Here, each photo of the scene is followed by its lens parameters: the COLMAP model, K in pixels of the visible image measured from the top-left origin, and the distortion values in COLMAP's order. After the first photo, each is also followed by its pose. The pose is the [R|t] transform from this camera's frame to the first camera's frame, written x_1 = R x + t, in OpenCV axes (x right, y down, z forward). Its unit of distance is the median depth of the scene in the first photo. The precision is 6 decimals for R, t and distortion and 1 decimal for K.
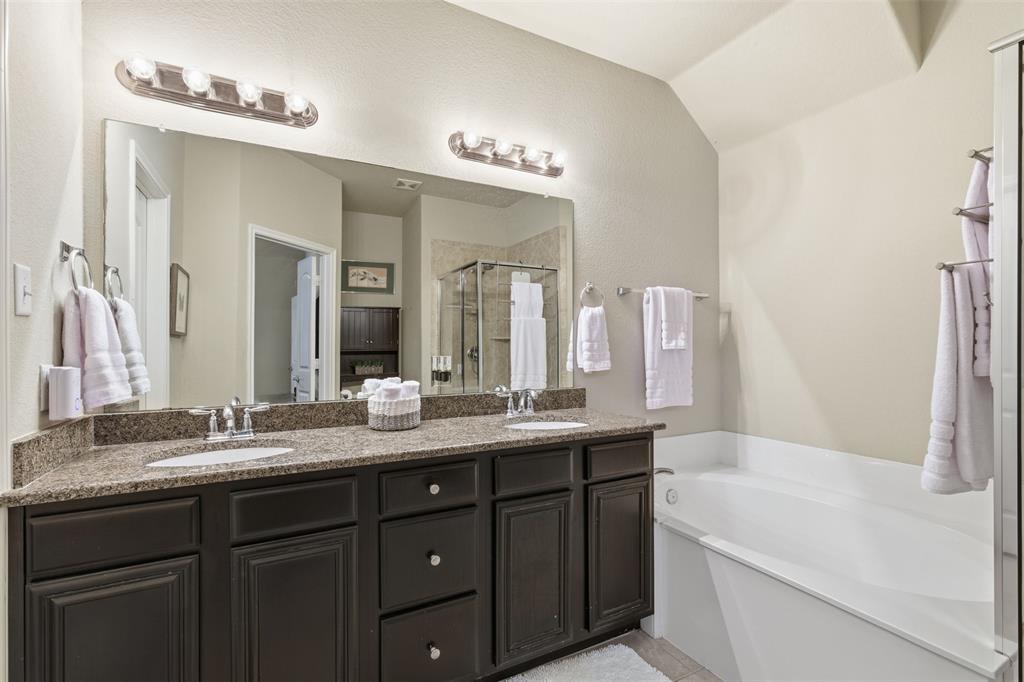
lens RADIAL K [[459.1, 0, 507.6], [0, 459.1, 348.9], [0, 0, 1]] dist [-0.001985, -0.000400]
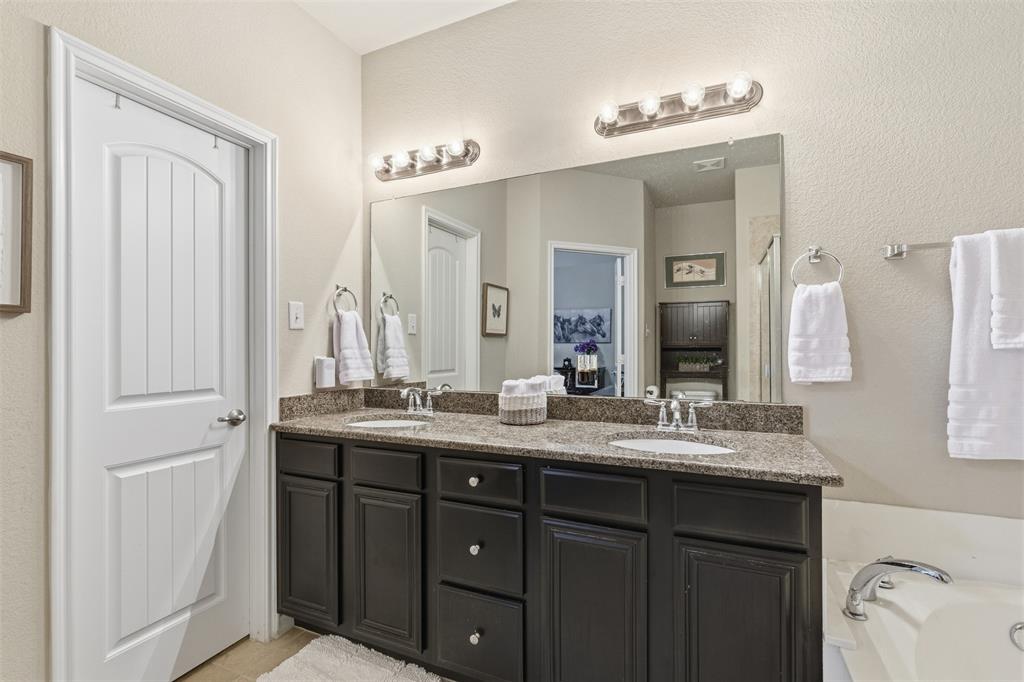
lens RADIAL K [[465.9, 0, 512.0], [0, 465.9, 341.0], [0, 0, 1]] dist [-0.001318, -0.000148]
pose [[0.623927, -0.008346, -0.781438, 0.446056], [-0.001935, 0.999923, -0.012224, -0.000414], [0.781480, 0.009139, 0.623863, 0.252343]]
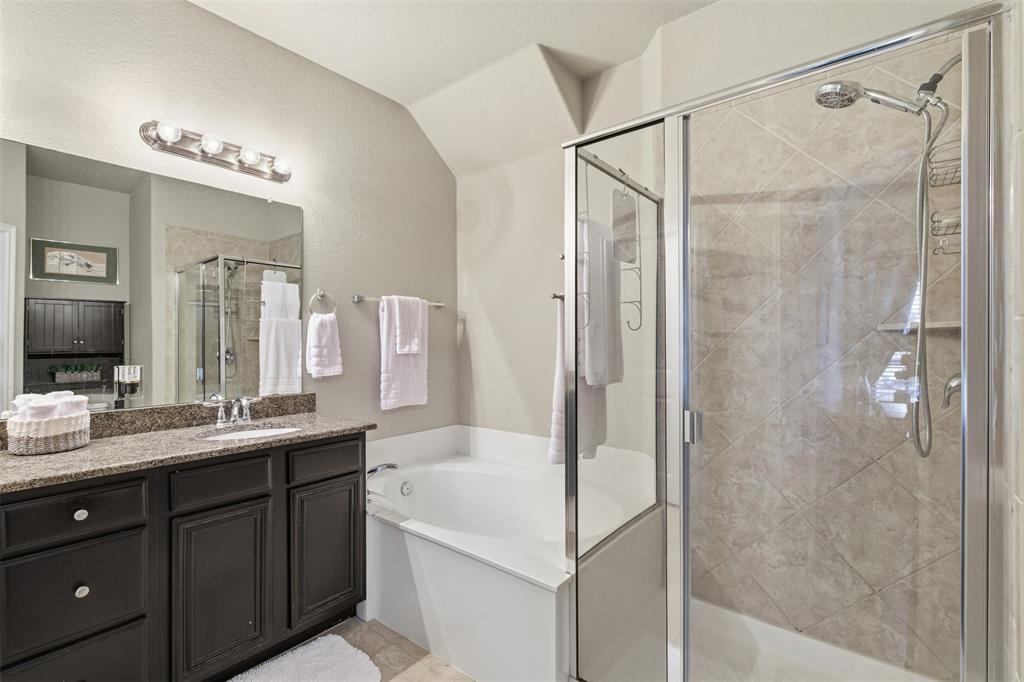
lens RADIAL K [[464.2, 0, 510.5], [0, 464.2, 345.5], [0, 0, 1]] dist [-0.001055, 0.000075]
pose [[0.918664, -0.001824, 0.395037, 0.164455], [0.001437, 0.999998, 0.001276, -0.021548], [-0.395038, -0.000605, 0.918665, -0.122330]]
